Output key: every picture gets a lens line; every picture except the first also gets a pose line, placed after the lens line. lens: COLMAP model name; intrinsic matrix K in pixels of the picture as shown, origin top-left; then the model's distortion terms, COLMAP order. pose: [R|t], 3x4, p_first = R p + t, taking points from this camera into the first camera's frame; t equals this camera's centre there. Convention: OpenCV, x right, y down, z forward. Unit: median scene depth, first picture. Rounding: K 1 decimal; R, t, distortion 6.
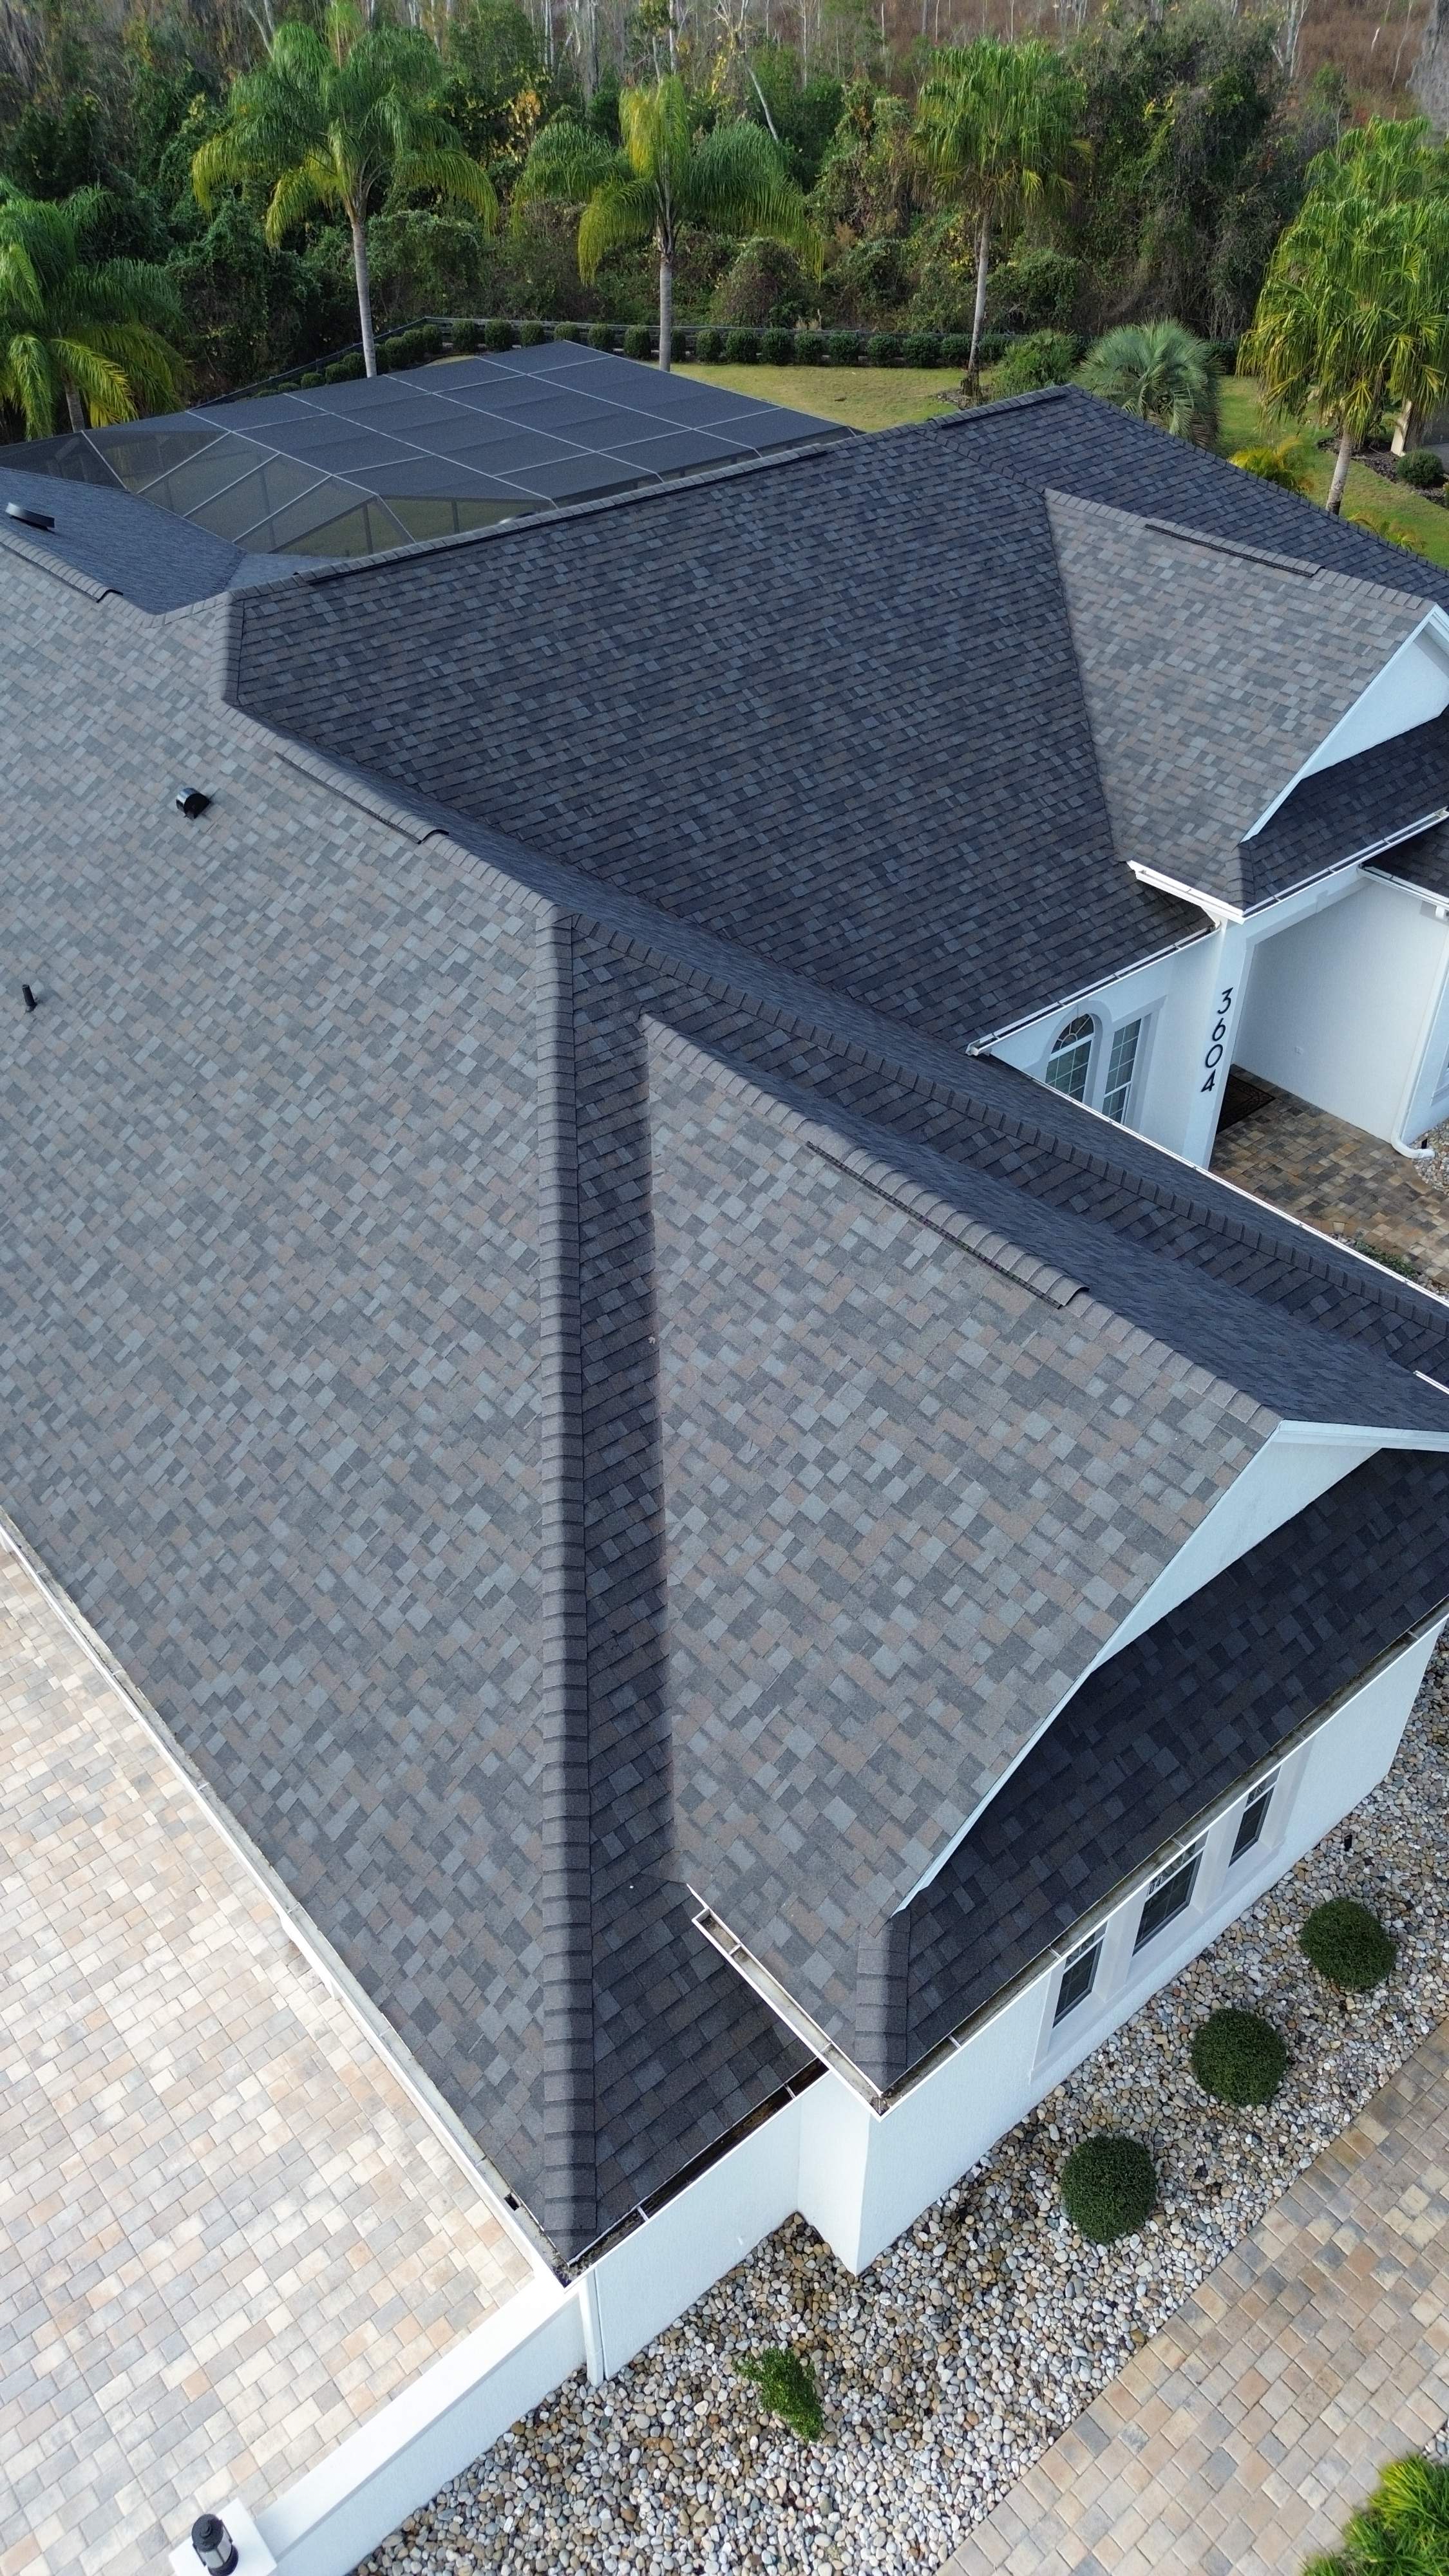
lens RADIAL K [[1812.1, 0, 730.8], [0, 1812.1, 1276.4], [0, 0, 1]] dist [0.078647, -0.077588]
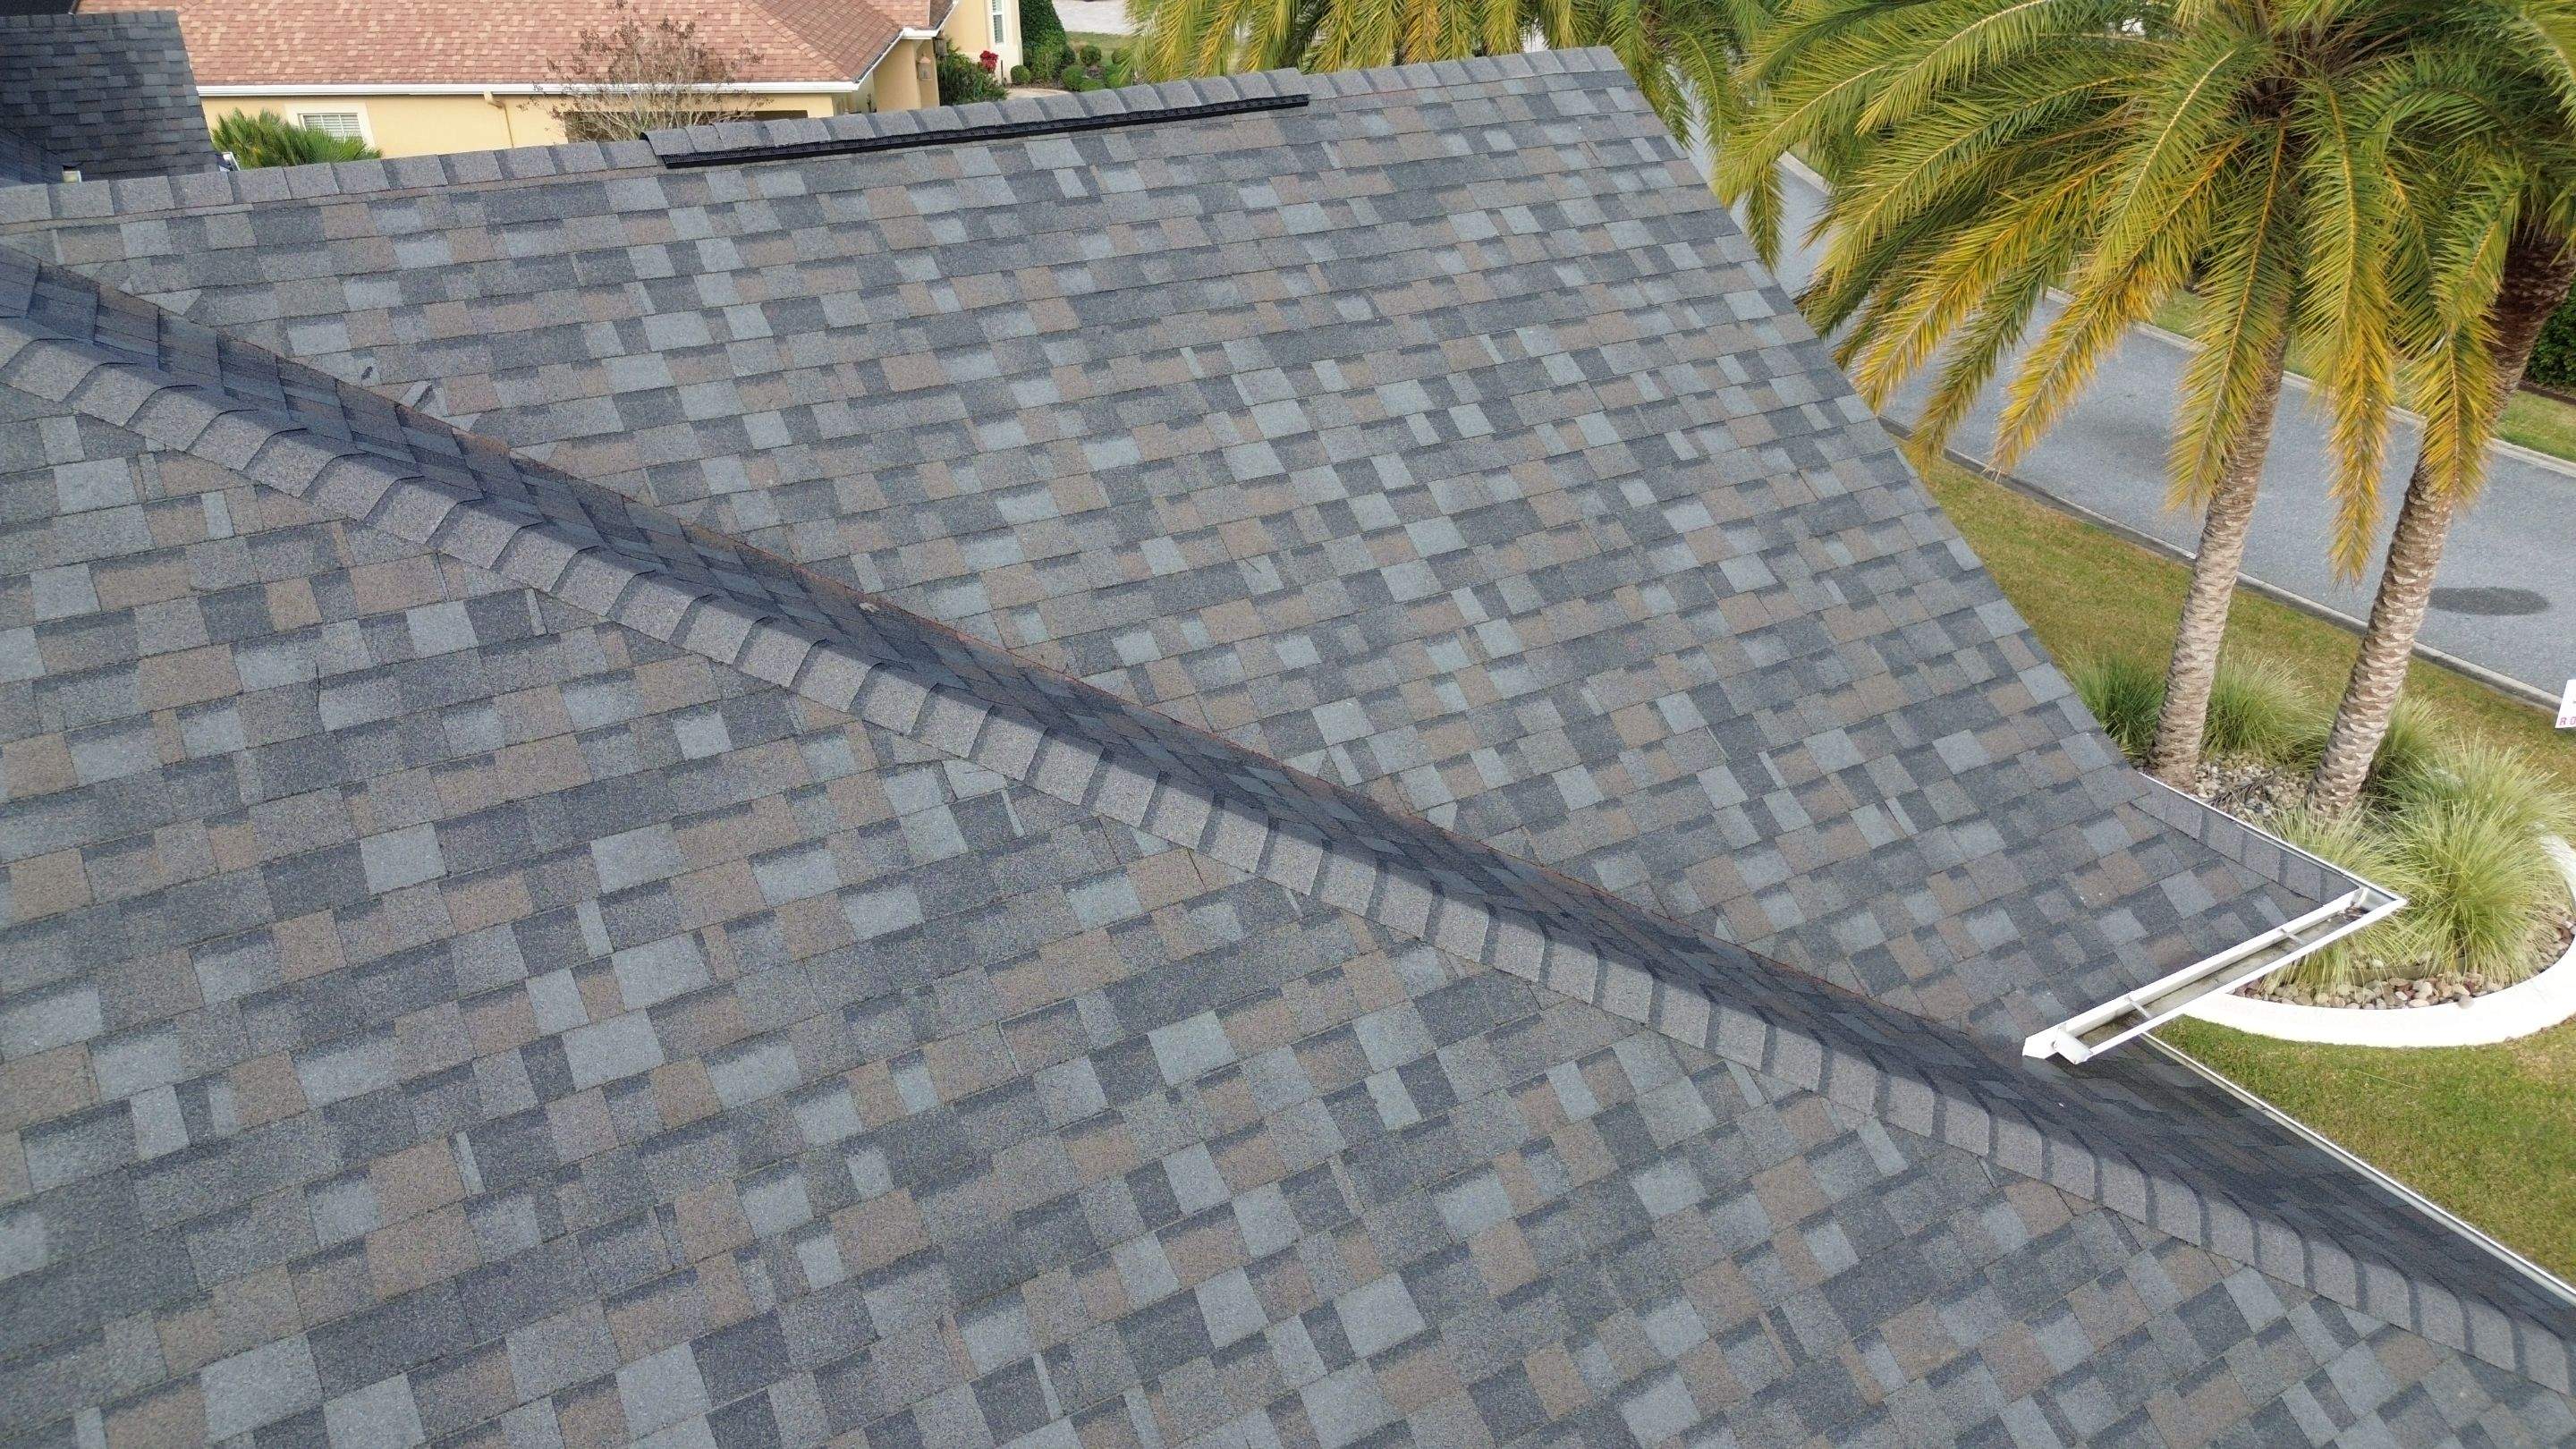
lens RADIAL K [[1820.6, 0, 1294.9], [0, 1820.6, 726.6], [0, 0, 1]] dist [0.125210, -0.199780]
pose [[0.169657, -0.455704, 0.873814, -0.346551], [0.622666, 0.736833, 0.263372, 0.005259], [-0.763874, 0.499412, 0.408760, 0.670820]]
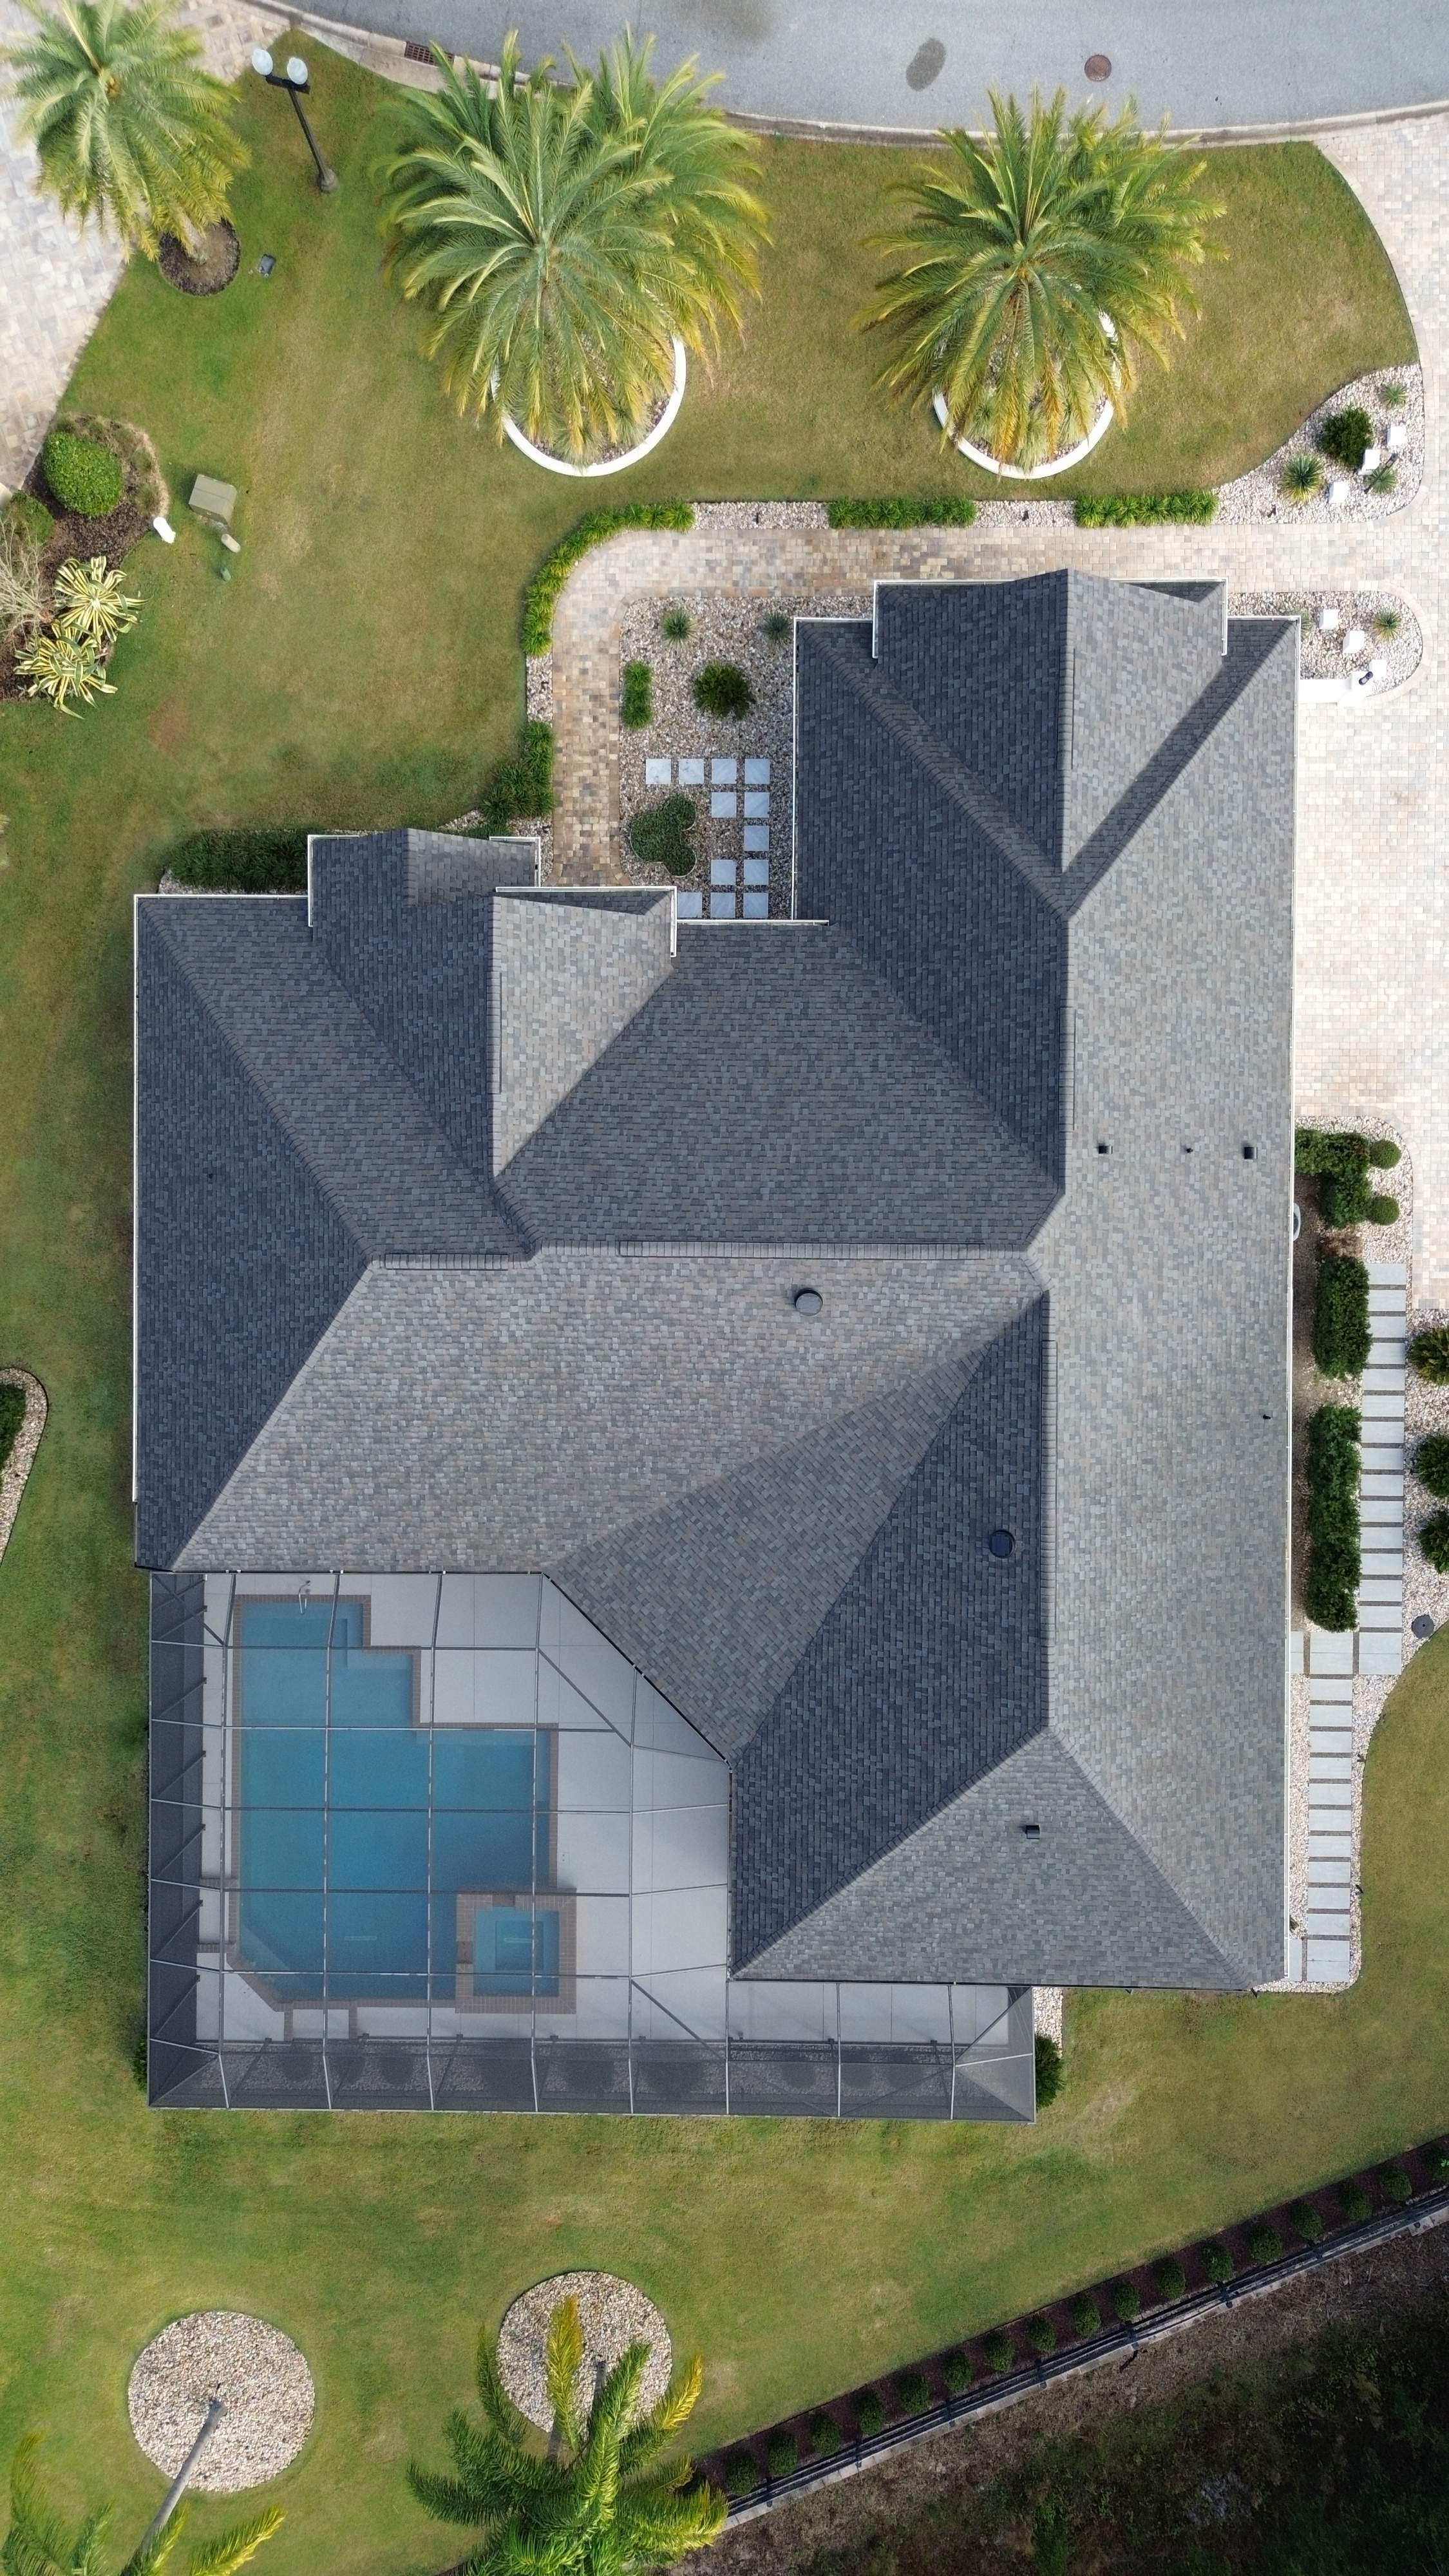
lens RADIAL K [[1765.9, 0, 724.9], [0, 1765.9, 1315.8], [0, 0, 1]] dist [0.077746, -0.002321]
pose [[-0.758190, -0.651983, 0.008193, -0.110283], [0.428915, -0.489242, 0.759391, -2.466461], [-0.491101, 0.579276, 0.650583, -0.035415]]
